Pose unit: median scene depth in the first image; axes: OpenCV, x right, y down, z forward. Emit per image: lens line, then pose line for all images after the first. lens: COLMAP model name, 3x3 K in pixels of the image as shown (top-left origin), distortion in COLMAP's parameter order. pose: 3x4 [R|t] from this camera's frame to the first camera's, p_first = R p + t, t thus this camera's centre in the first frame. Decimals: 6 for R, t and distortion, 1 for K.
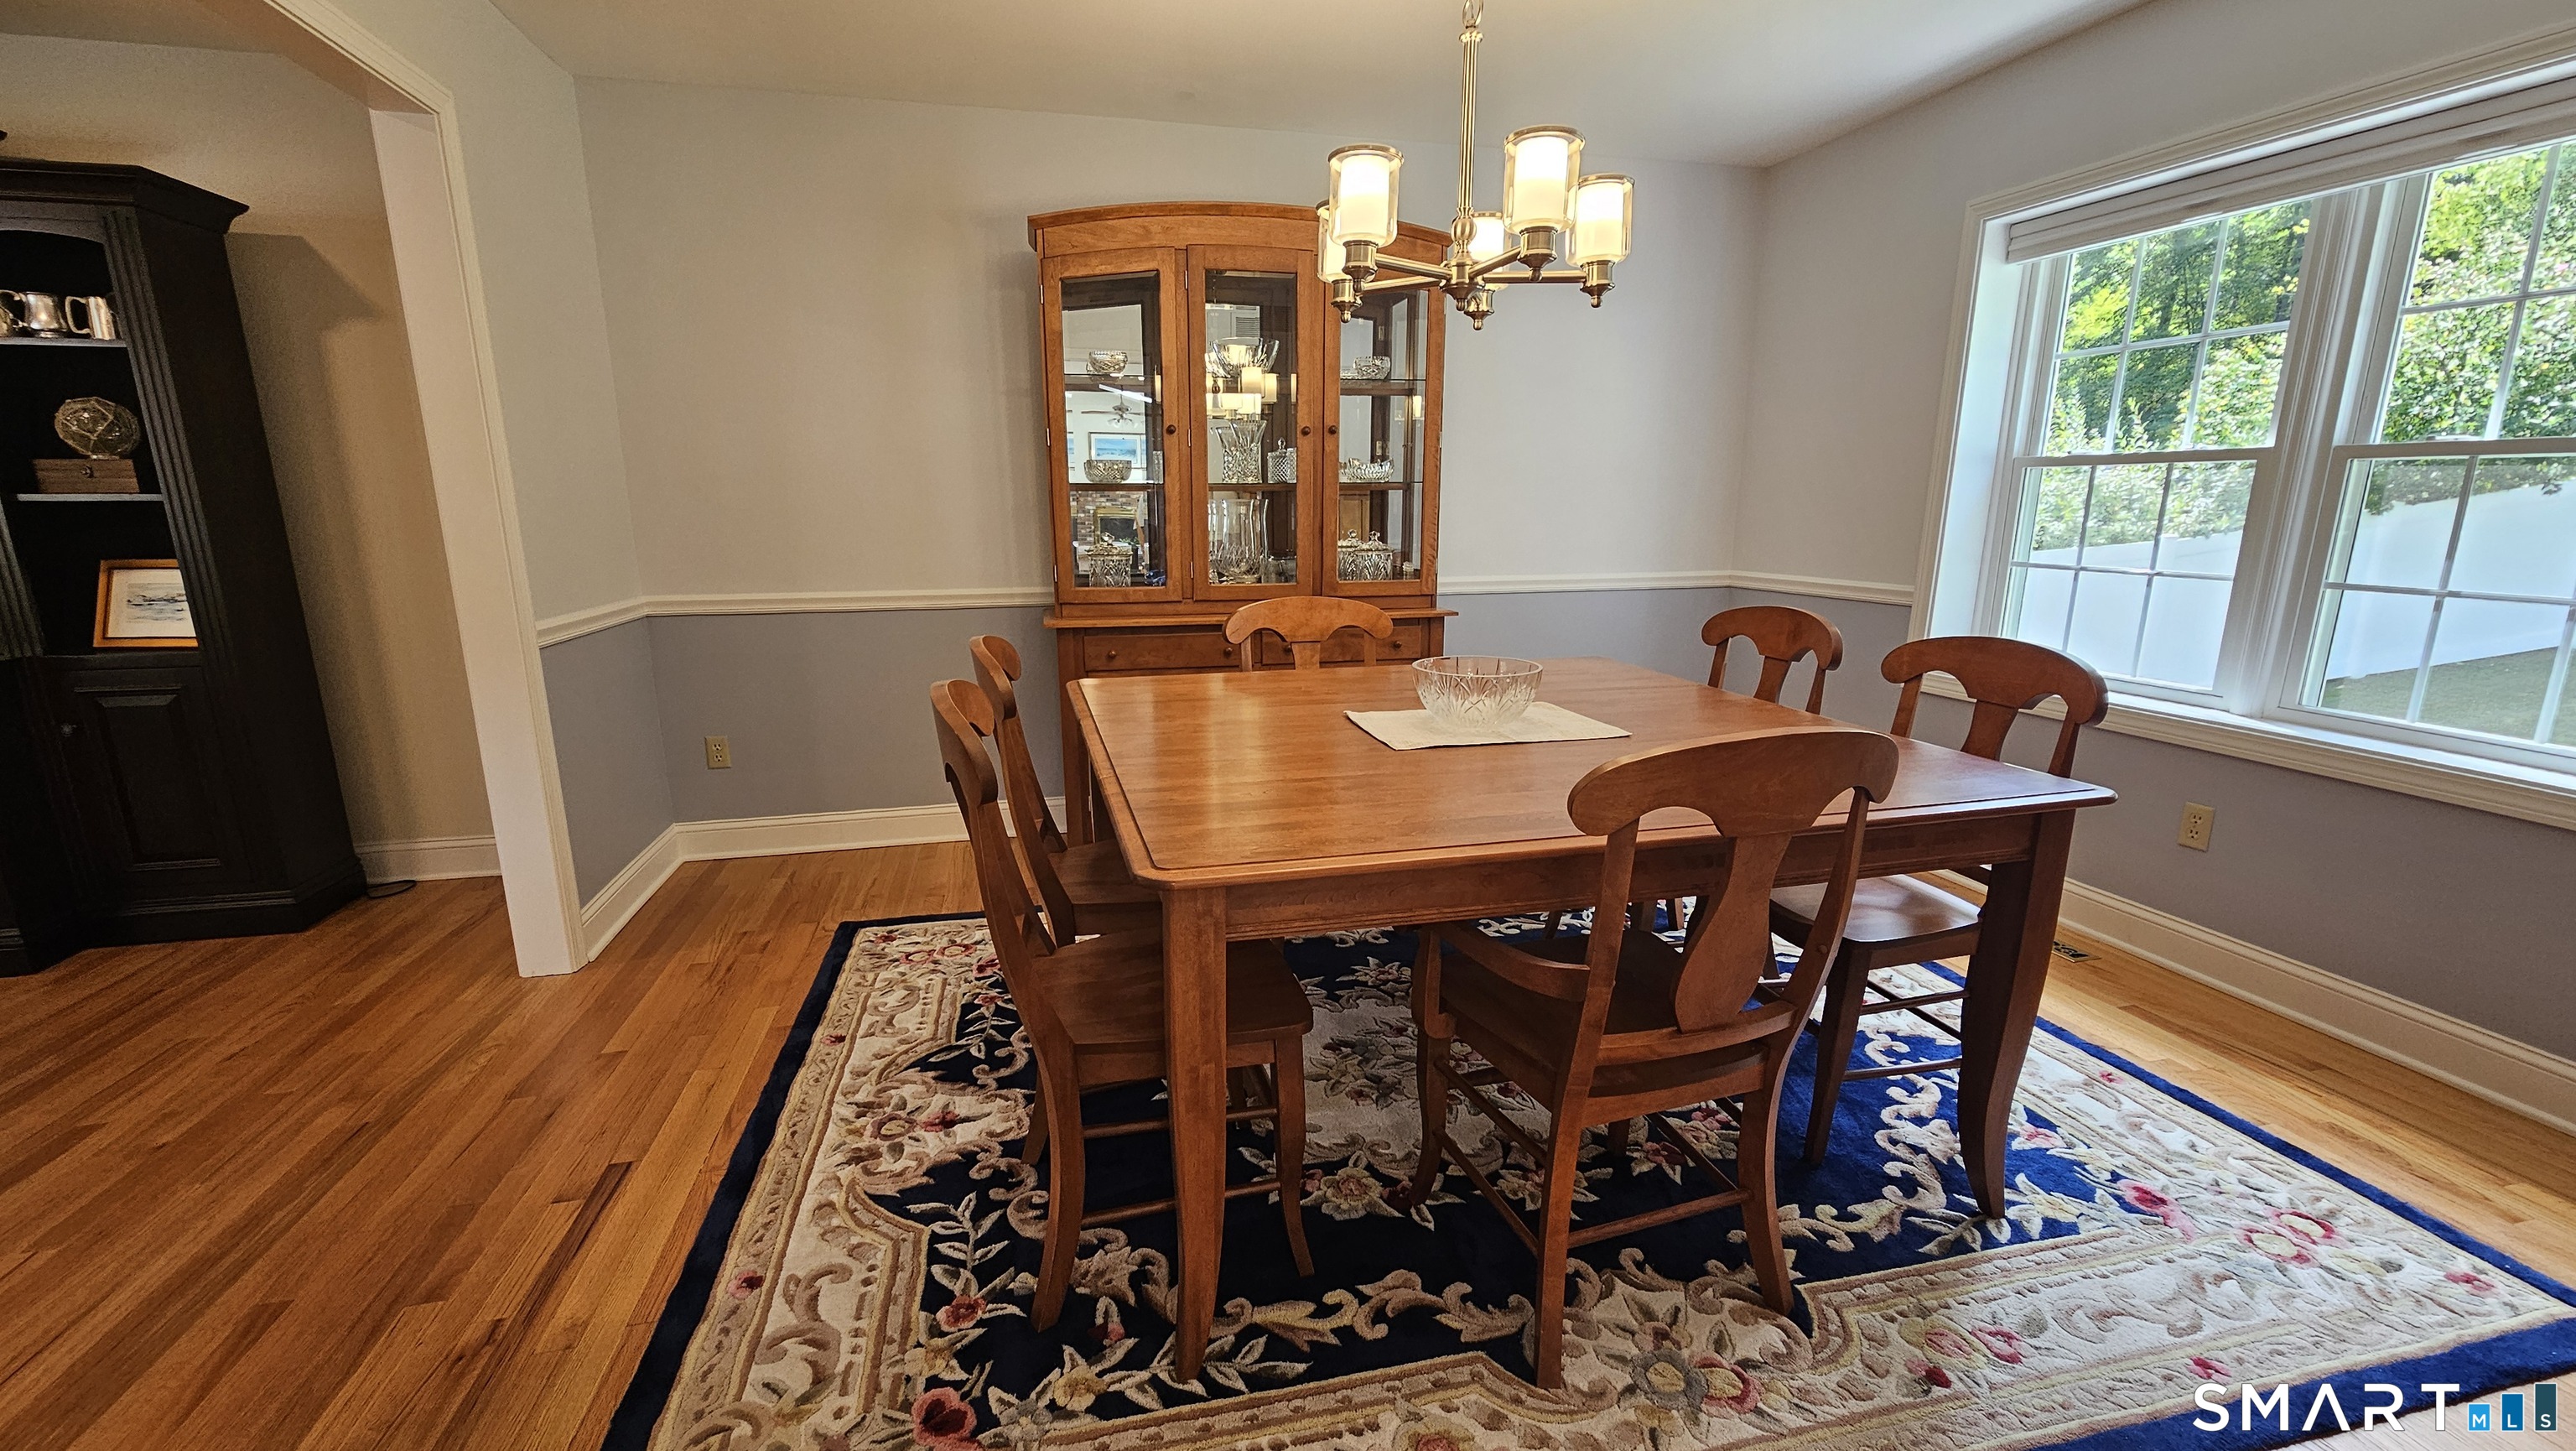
lens RADIAL K [[1059.5, 0, 1278.8], [0, 1059.5, 746.0], [0, 0, 1]] dist [-0.000331, -0.001195]
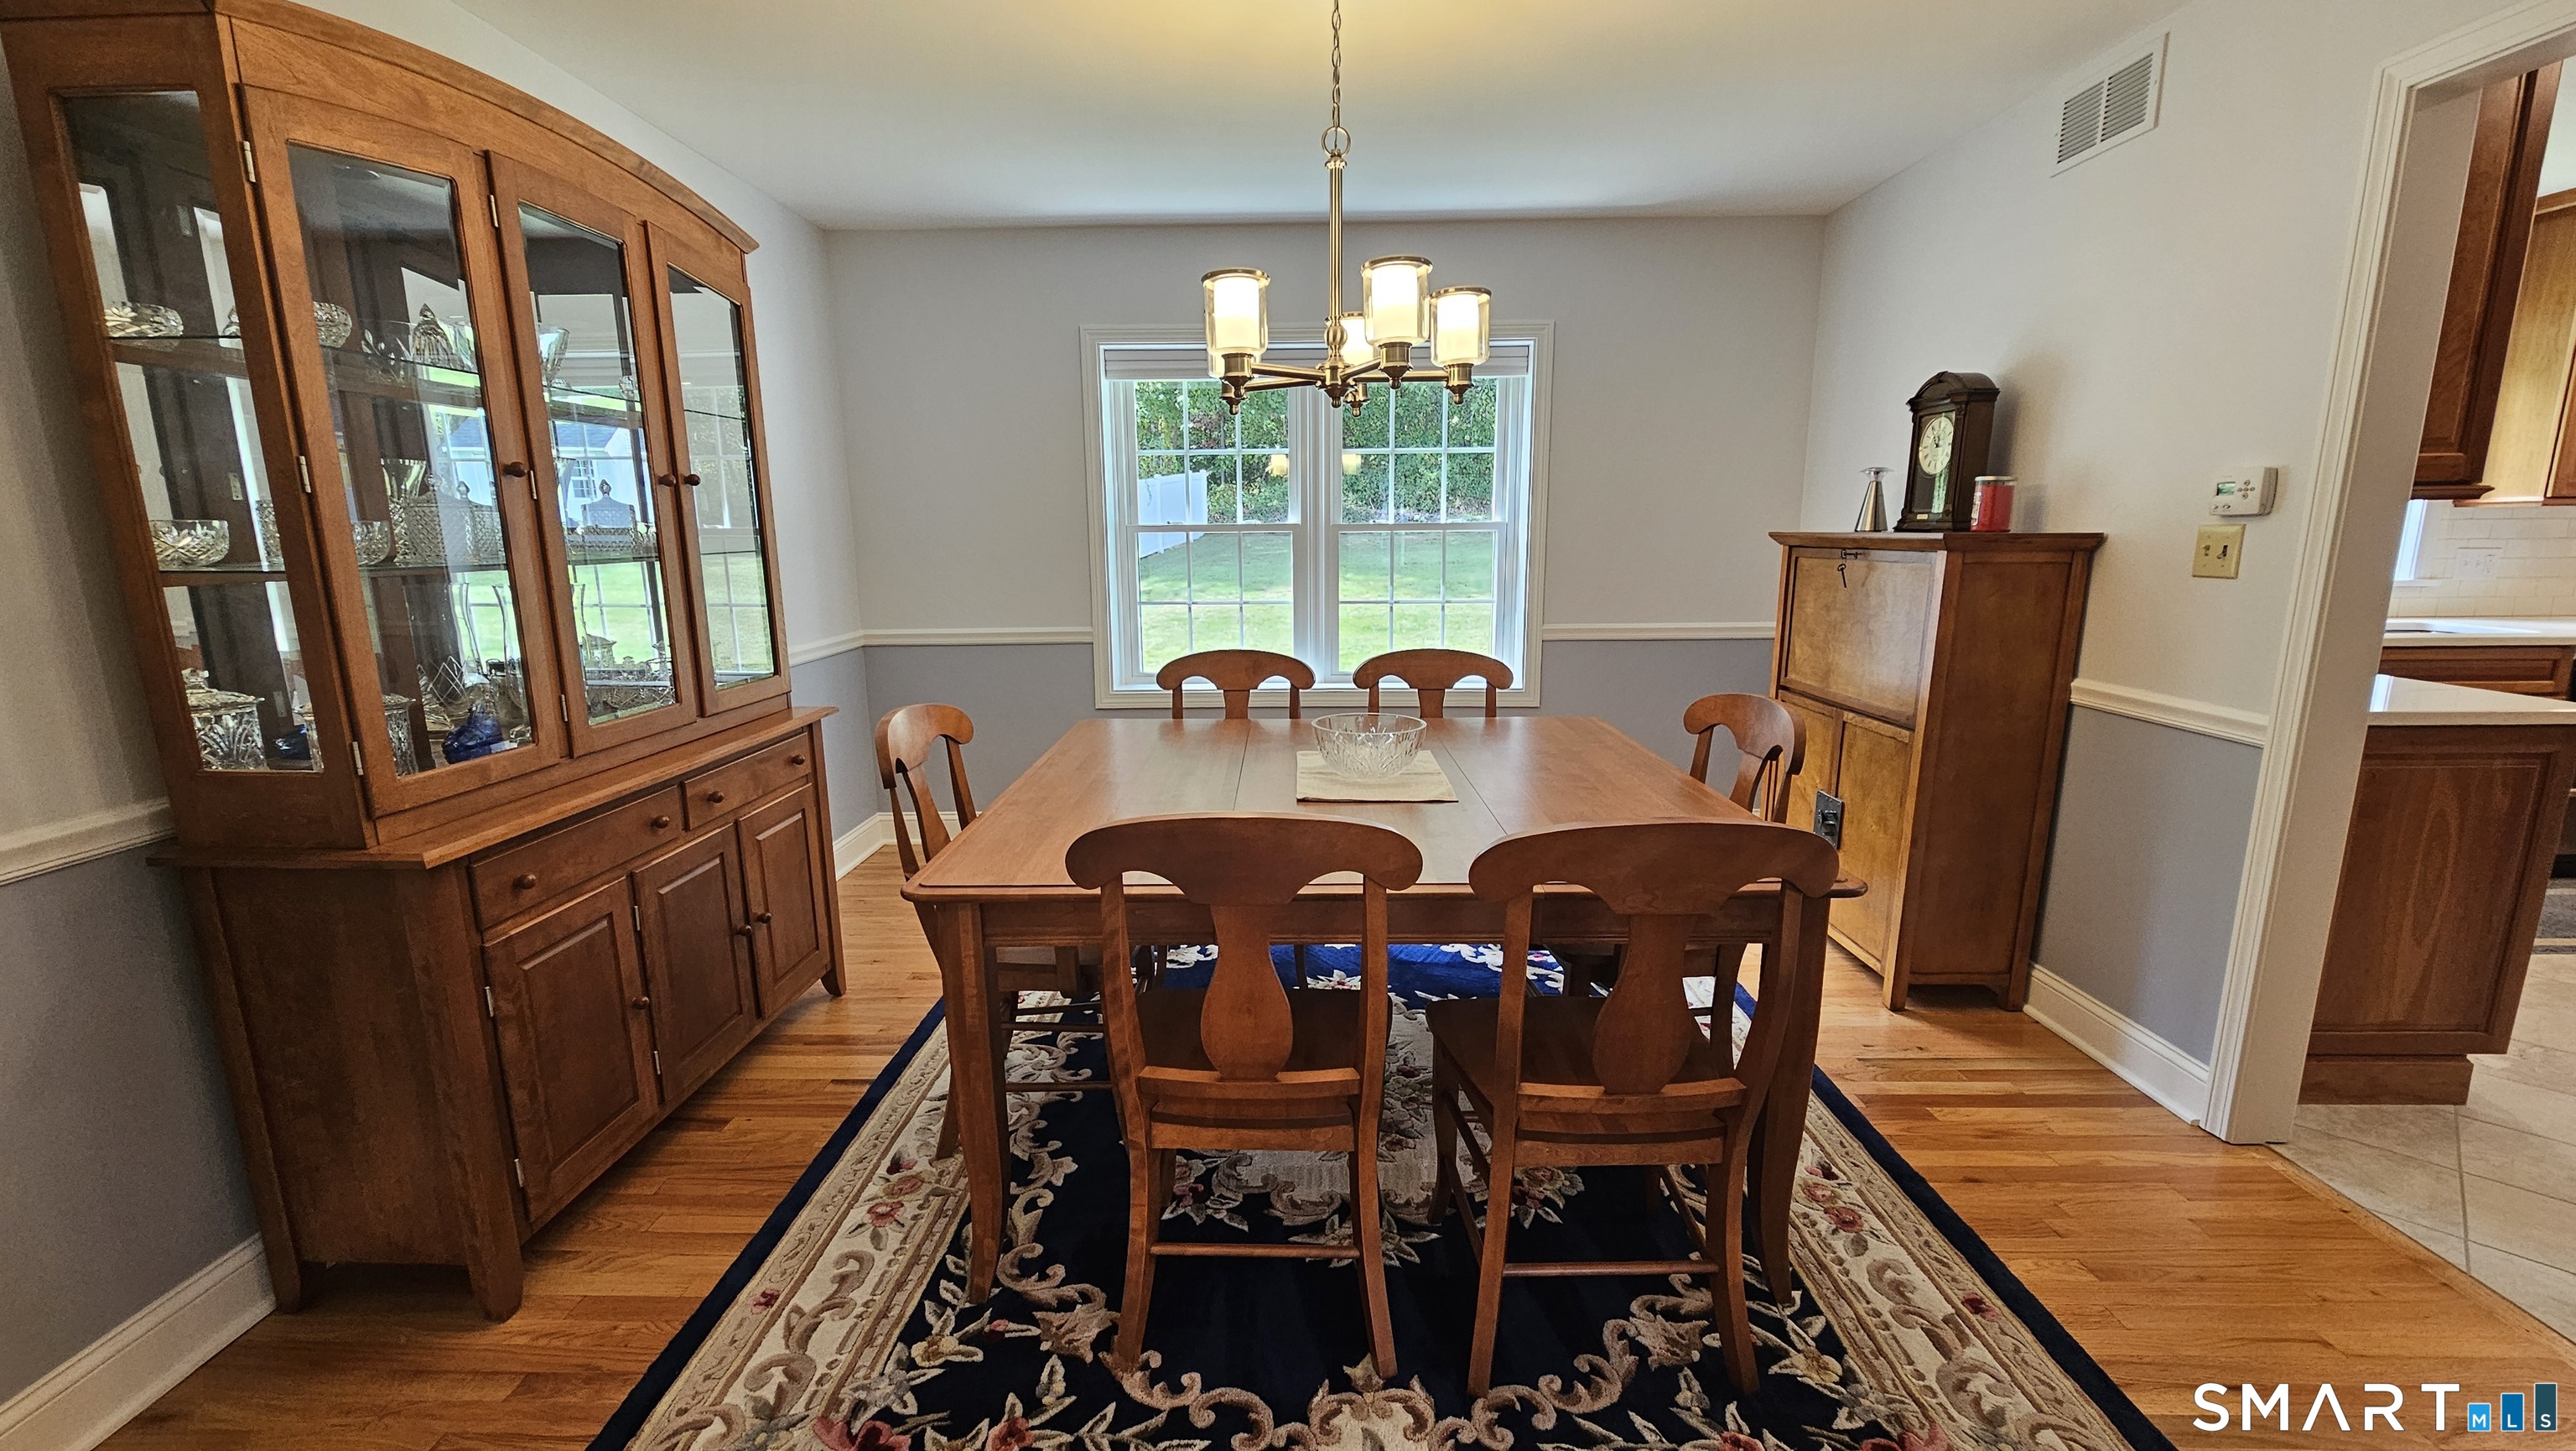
lens RADIAL K [[1059.5, 0, 1278.8], [0, 1059.5, 746.0], [0, 0, 1]] dist [-0.000331, -0.001195]
pose [[0.243961, -0.186127, 0.951756, -1.003419], [0.225851, 0.965329, 0.130889, -0.239970], [-0.943119, 0.183023, 0.277539, 0.870232]]
